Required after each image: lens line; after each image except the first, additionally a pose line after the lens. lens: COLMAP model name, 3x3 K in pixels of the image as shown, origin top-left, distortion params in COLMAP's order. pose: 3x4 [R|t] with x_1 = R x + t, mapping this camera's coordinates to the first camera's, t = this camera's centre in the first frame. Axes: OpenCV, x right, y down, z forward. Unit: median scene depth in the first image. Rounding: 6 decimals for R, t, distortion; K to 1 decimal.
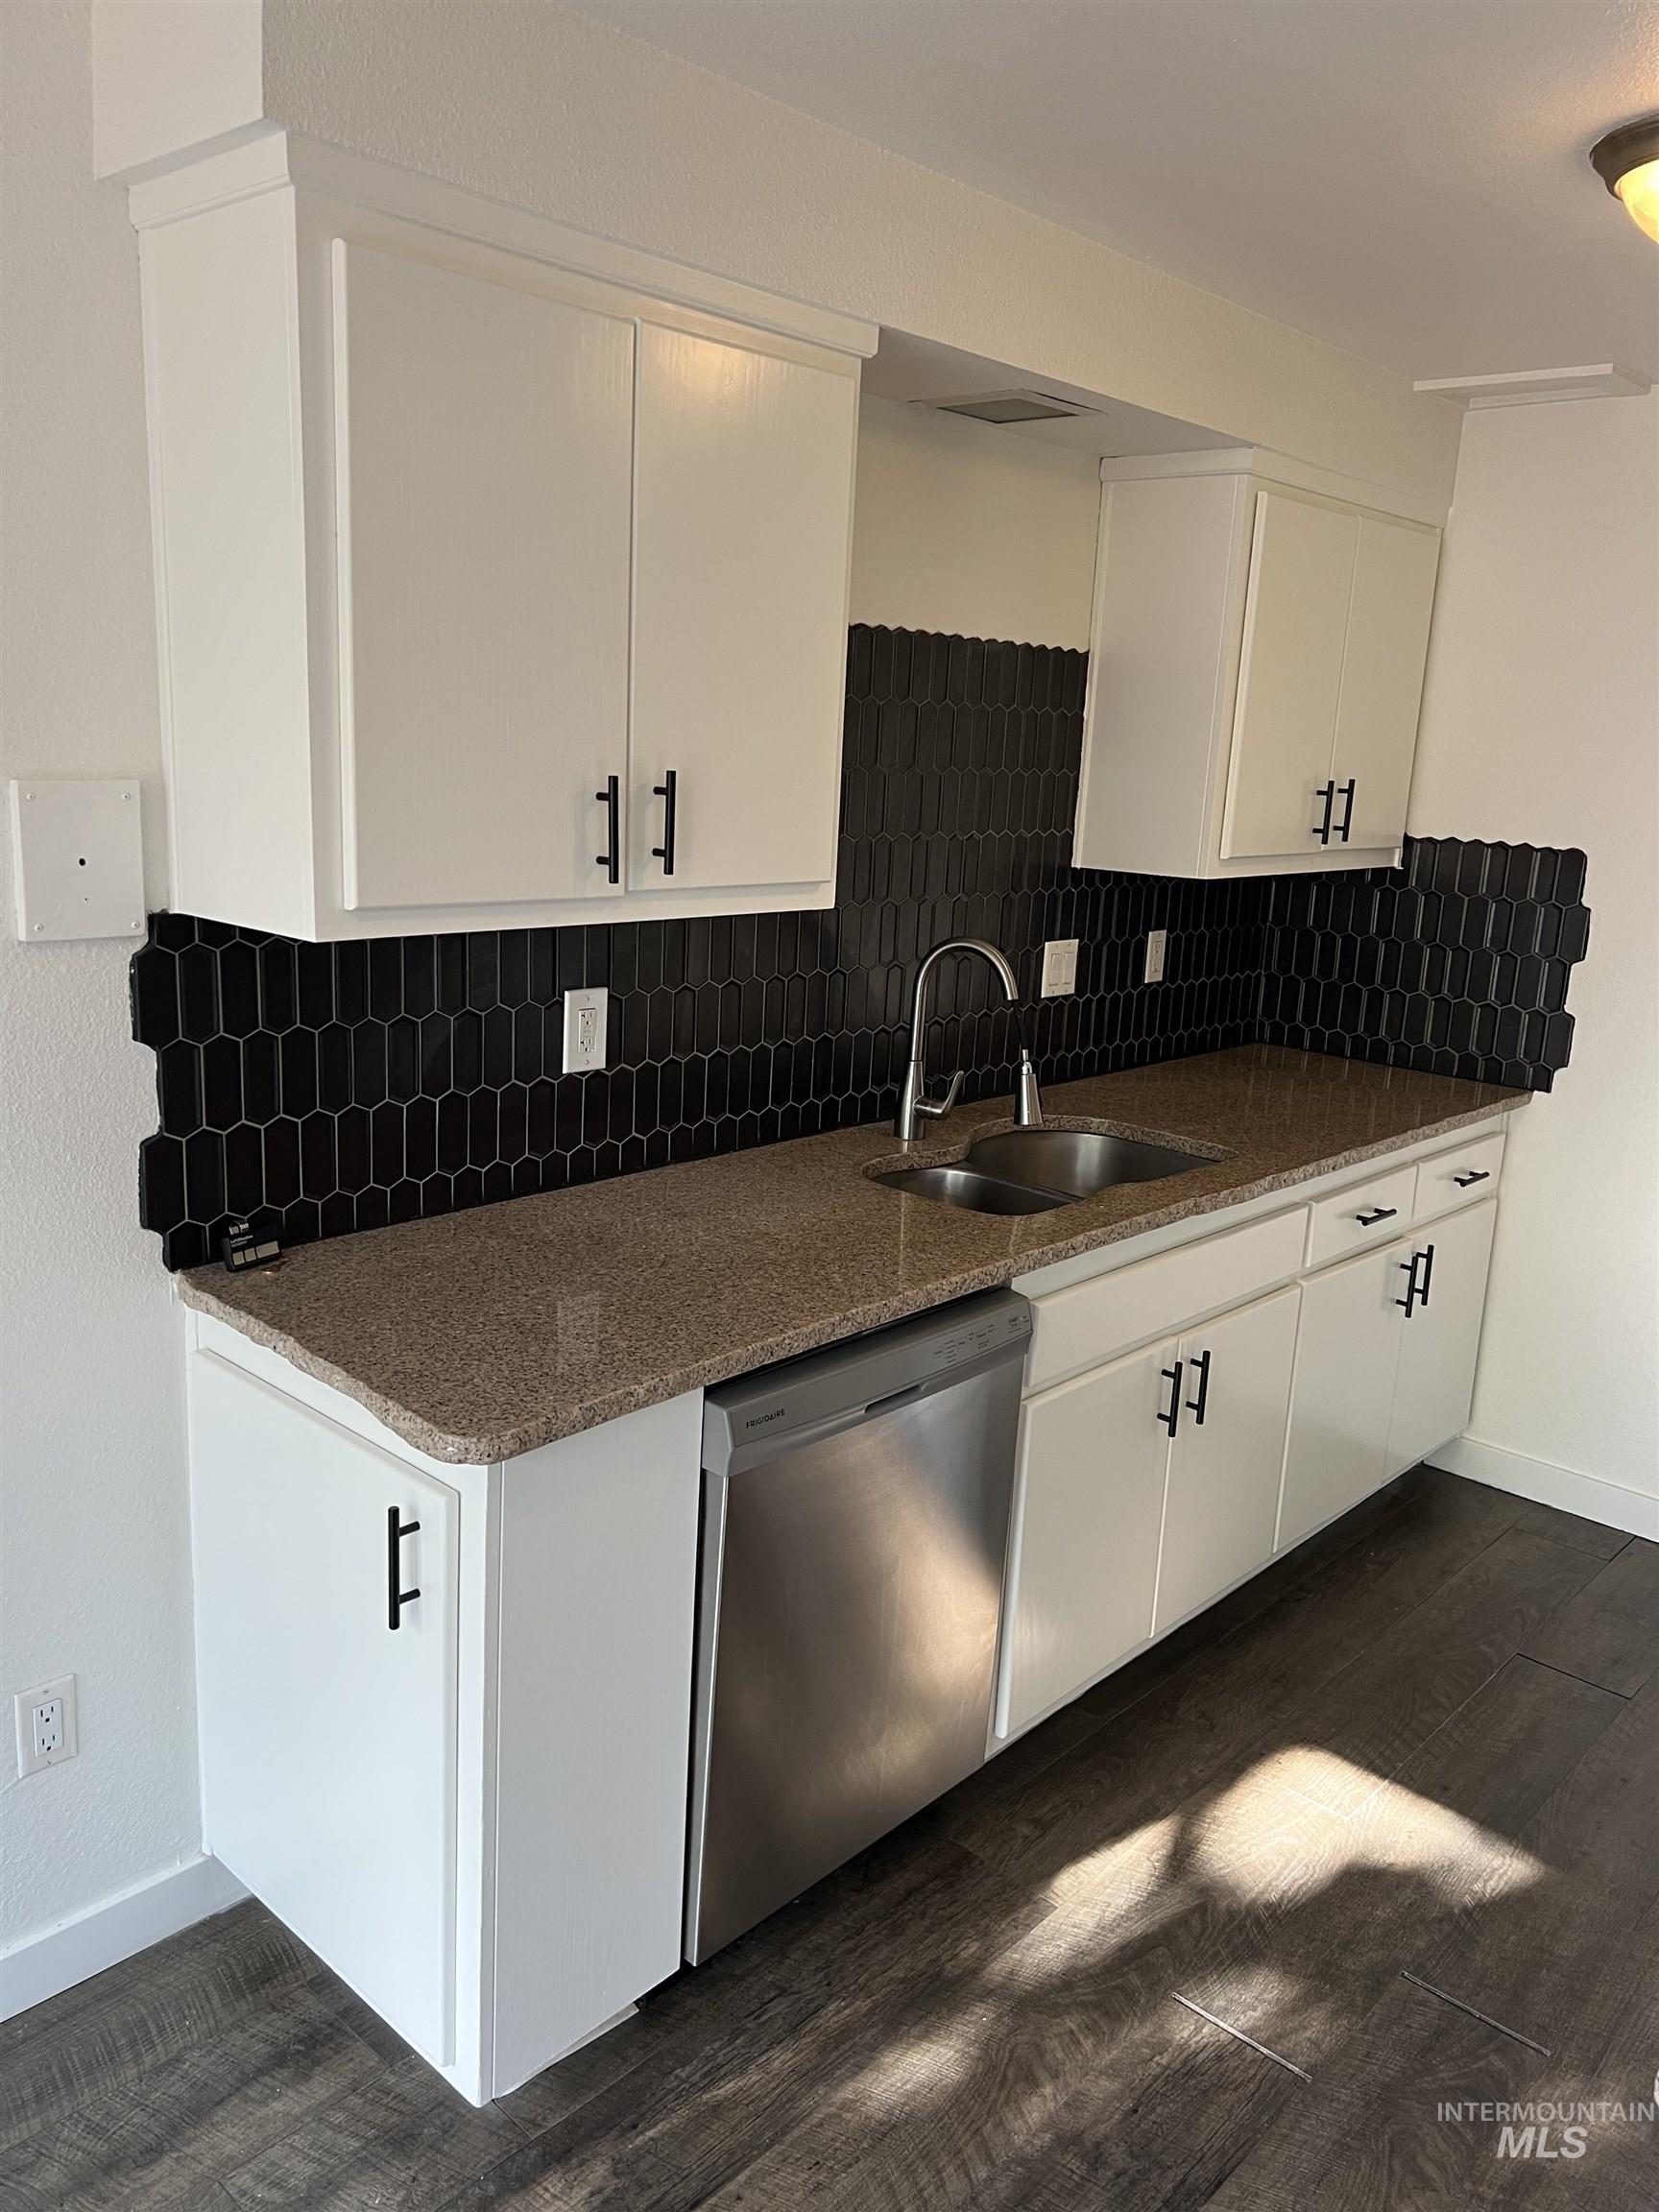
lens RADIAL K [[1656.1, 0, 835.8], [0, 1656.1, 1095.3], [0, 0, 1]] dist [0.059221, -0.060148]
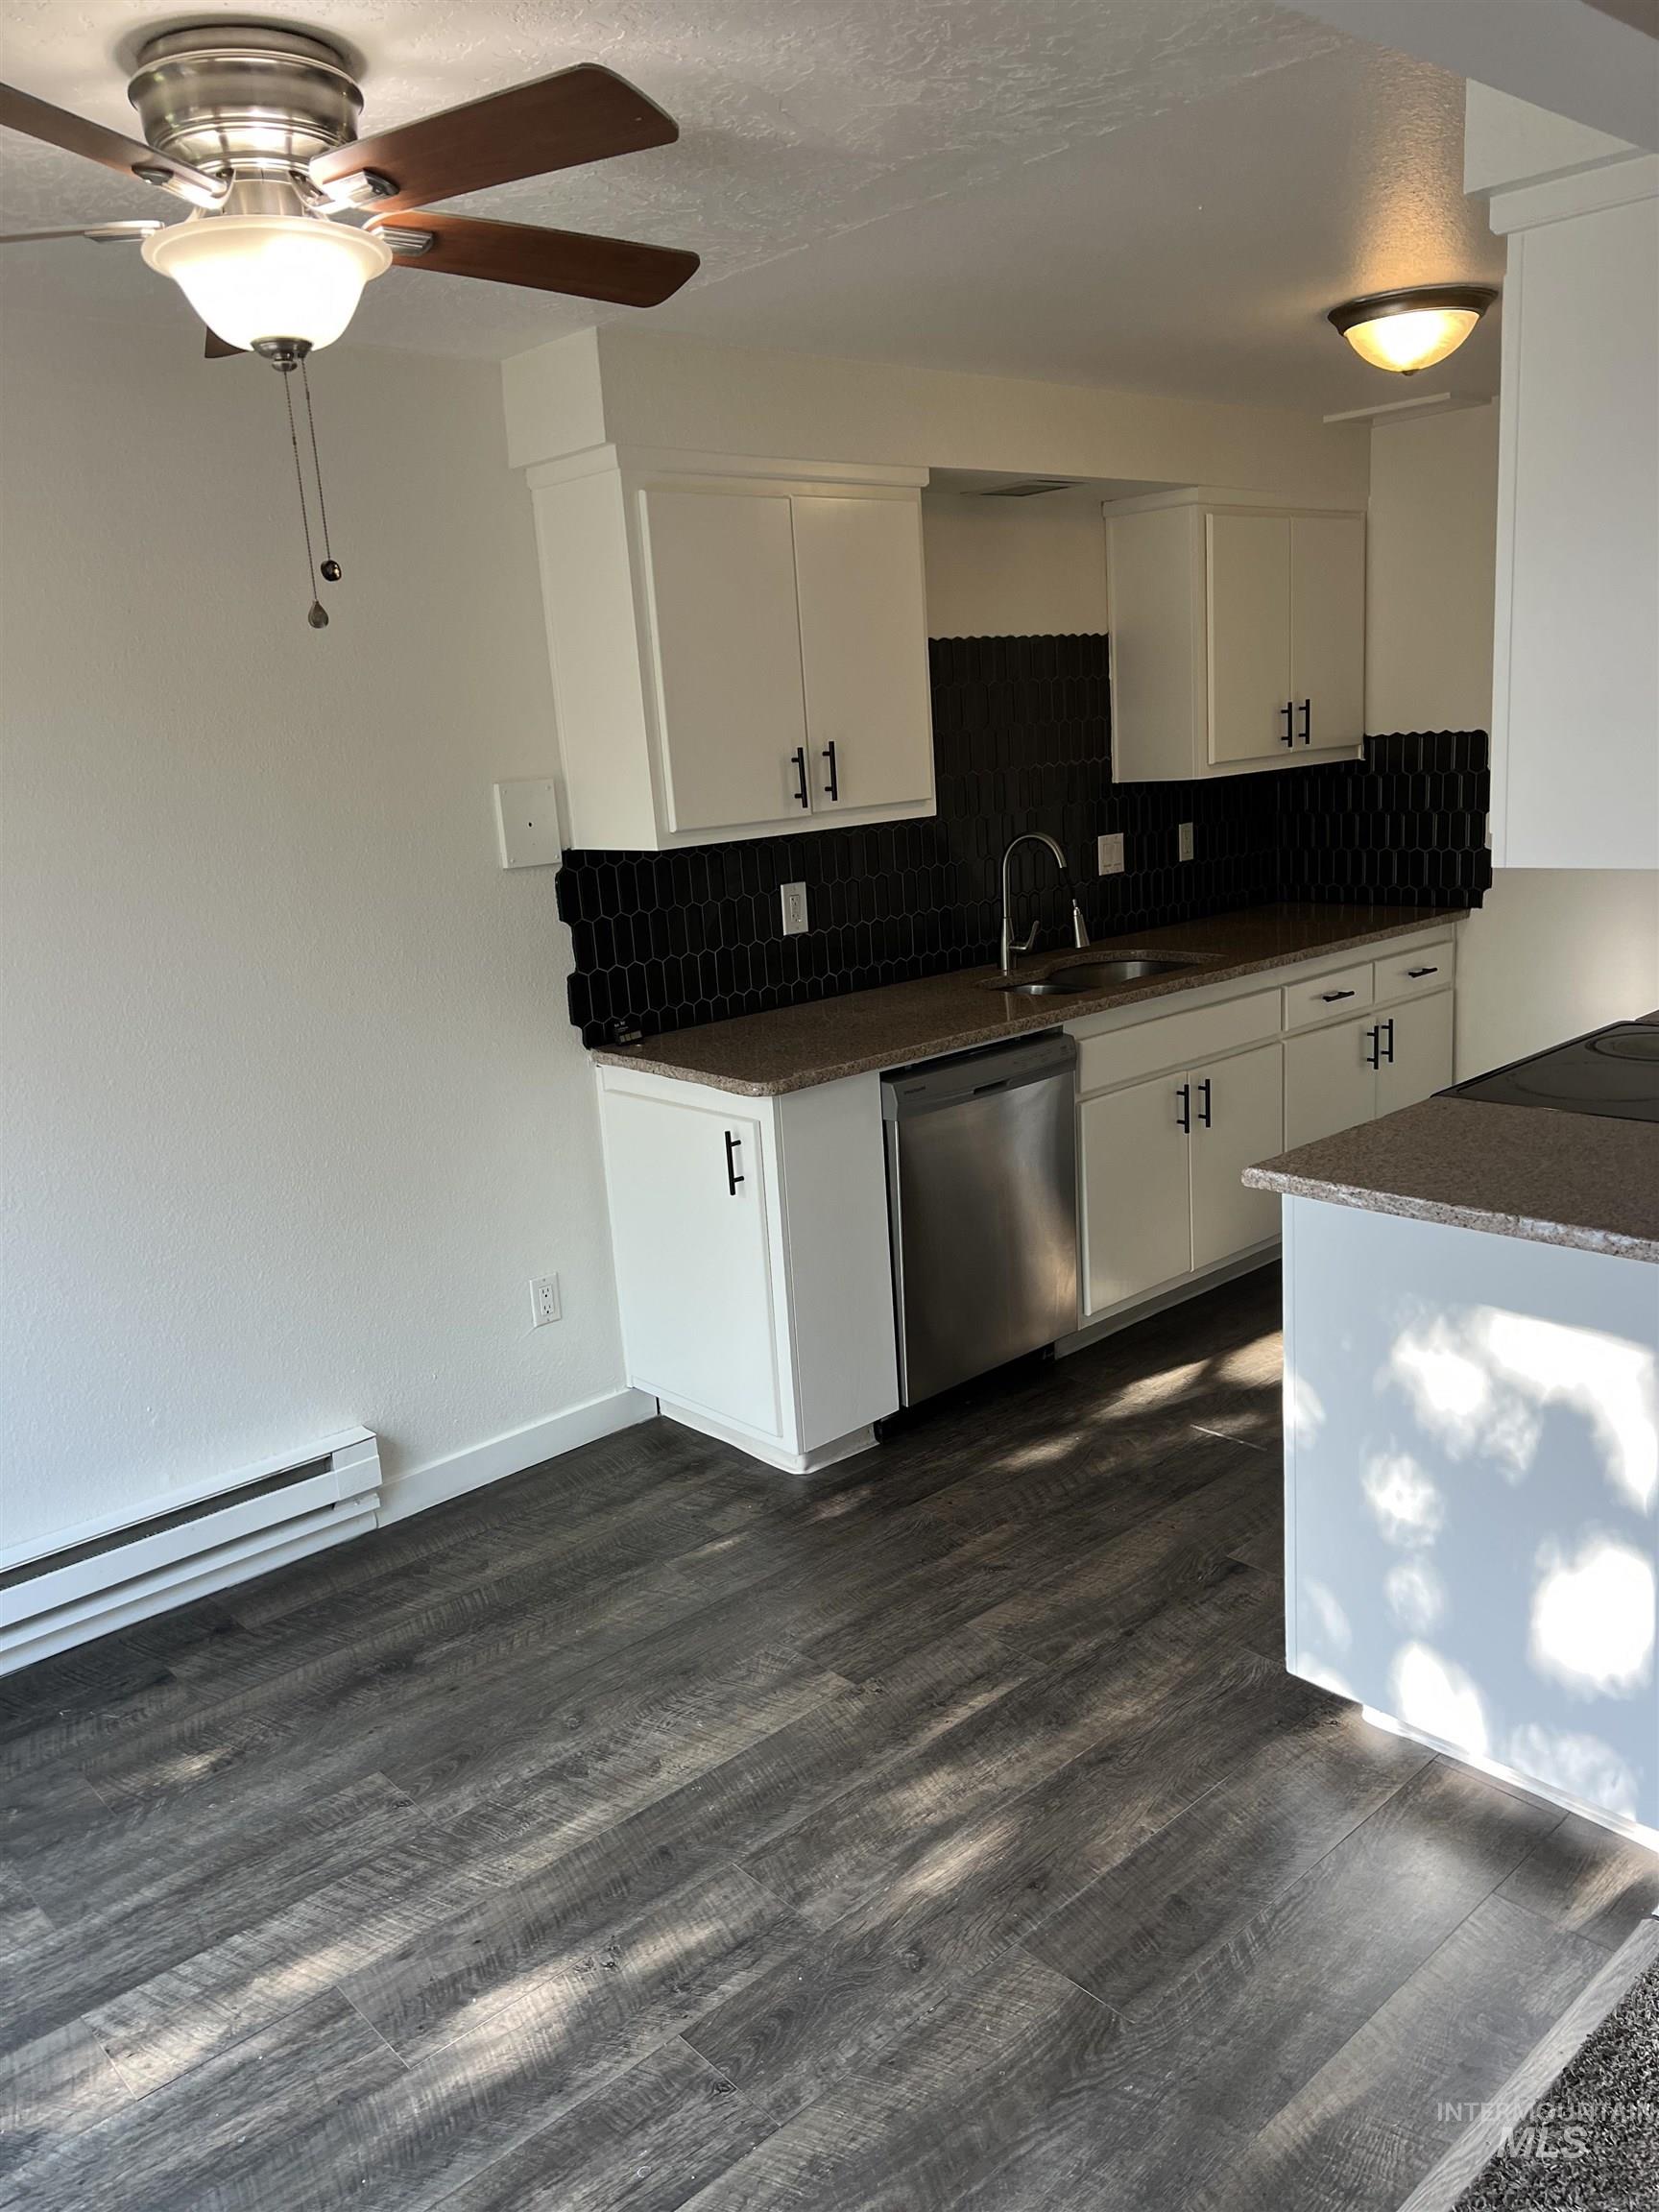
lens RADIAL K [[1656.1, 0, 845.4], [0, 1656.1, 1108.4], [0, 0, 1]] dist [0.059221, -0.060148]
pose [[0.989811, -0.091142, -0.109399, 0.069396], [0.092749, 0.995642, 0.009683, 0.167838], [0.108040, -0.019731, 0.993951, -0.722356]]
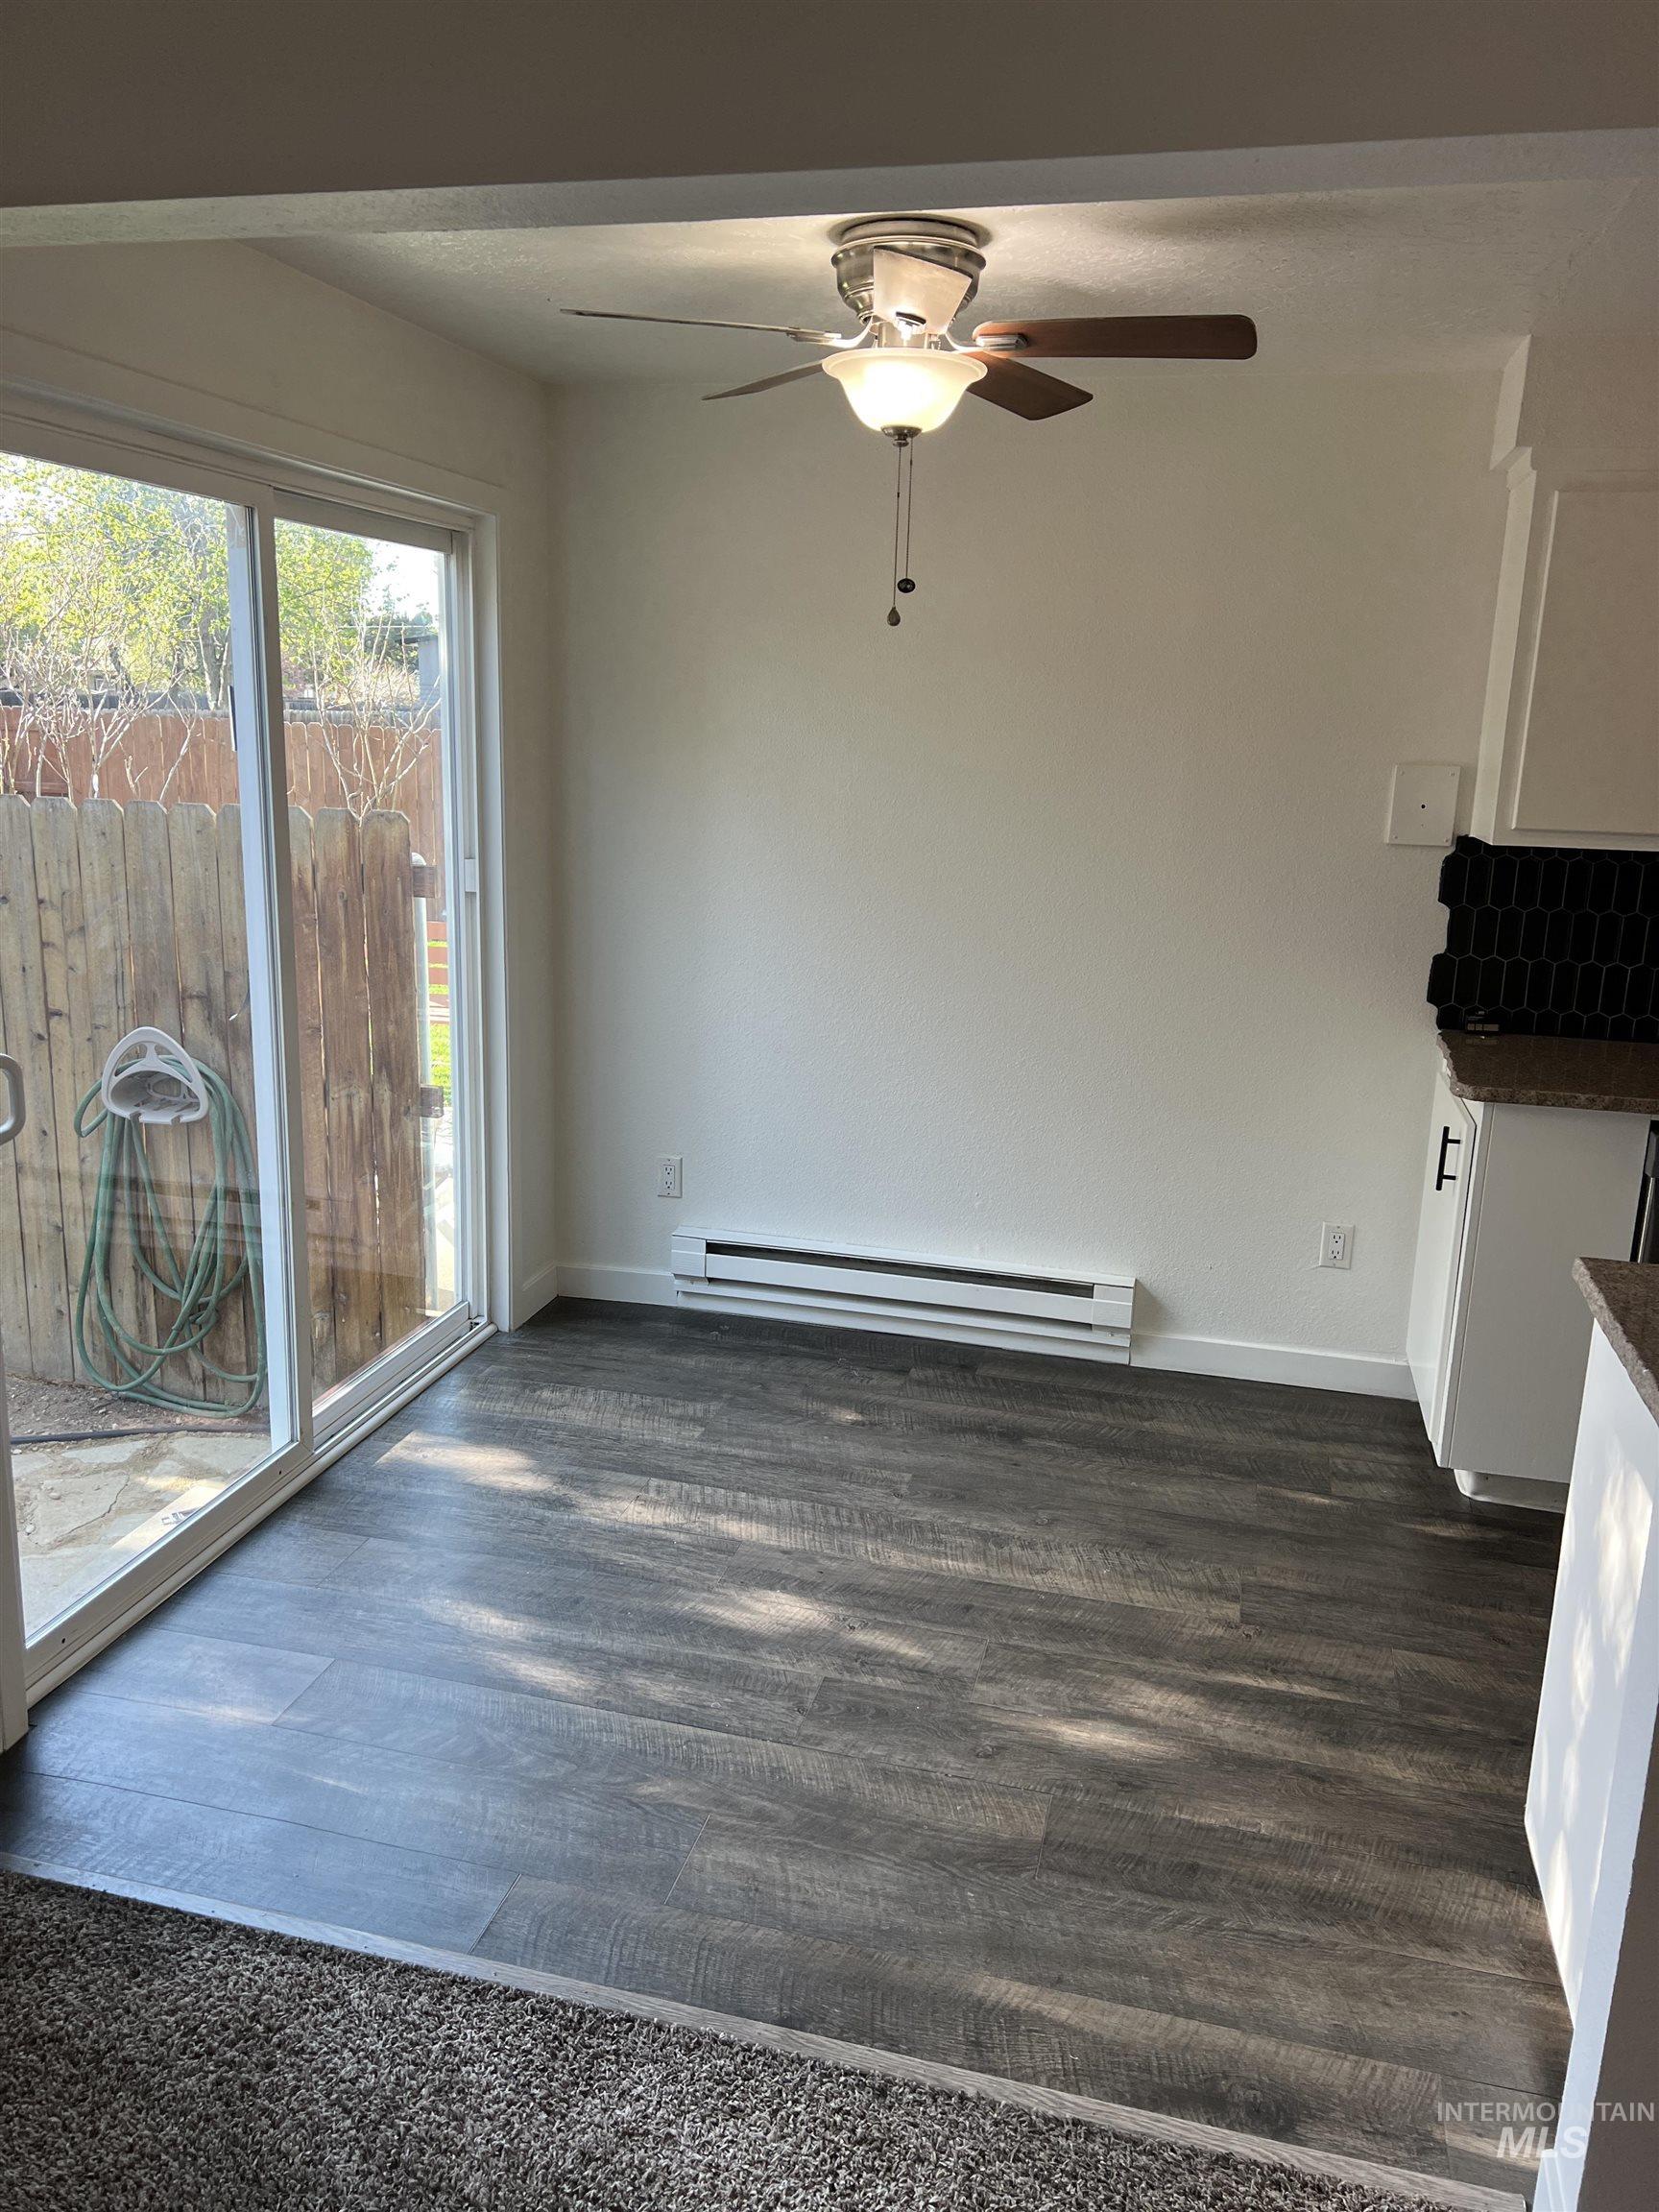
lens RADIAL K [[1656.1, 0, 819.4], [0, 1656.1, 1103.1], [0, 0, 1]] dist [0.059221, -0.060148]
pose [[0.477984, 0.168465, -0.862062, 0.848463], [-0.193828, 0.977471, 0.083547, 0.155588], [0.856716, 0.127158, 0.499869, -0.496281]]
